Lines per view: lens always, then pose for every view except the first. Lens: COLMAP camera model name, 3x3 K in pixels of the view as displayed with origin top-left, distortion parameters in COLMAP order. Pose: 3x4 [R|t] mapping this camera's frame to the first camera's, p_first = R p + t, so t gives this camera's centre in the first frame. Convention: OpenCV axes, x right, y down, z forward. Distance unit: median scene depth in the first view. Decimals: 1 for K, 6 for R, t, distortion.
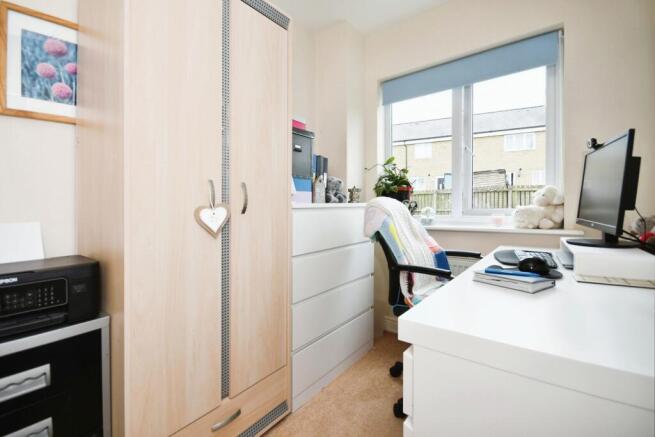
lens RADIAL K [[292.7, 0, 326.3], [0, 292.7, 206.7], [0, 0, 1]] dist [-0.000178, -0.000068]
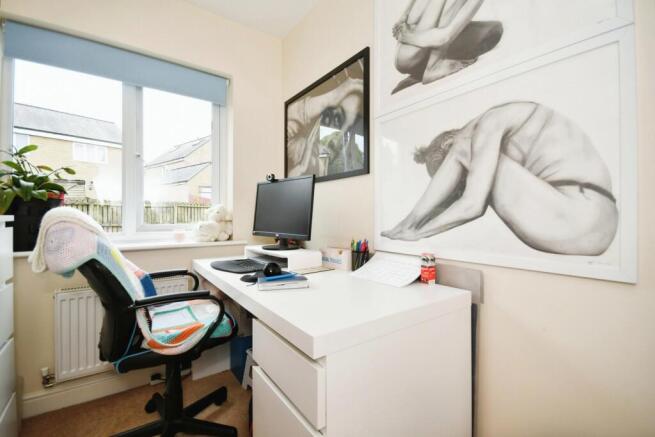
lens RADIAL K [[287.2, 0, 324.2], [0, 287.2, 220.0], [0, 0, 1]] dist [-0.000193, -0.000088]
pose [[0.287260, 0.007527, 0.957823, -0.228019], [-0.001536, 0.999971, -0.007398, -0.001042], [-0.957851, 0.000654, 0.287264, 0.242443]]
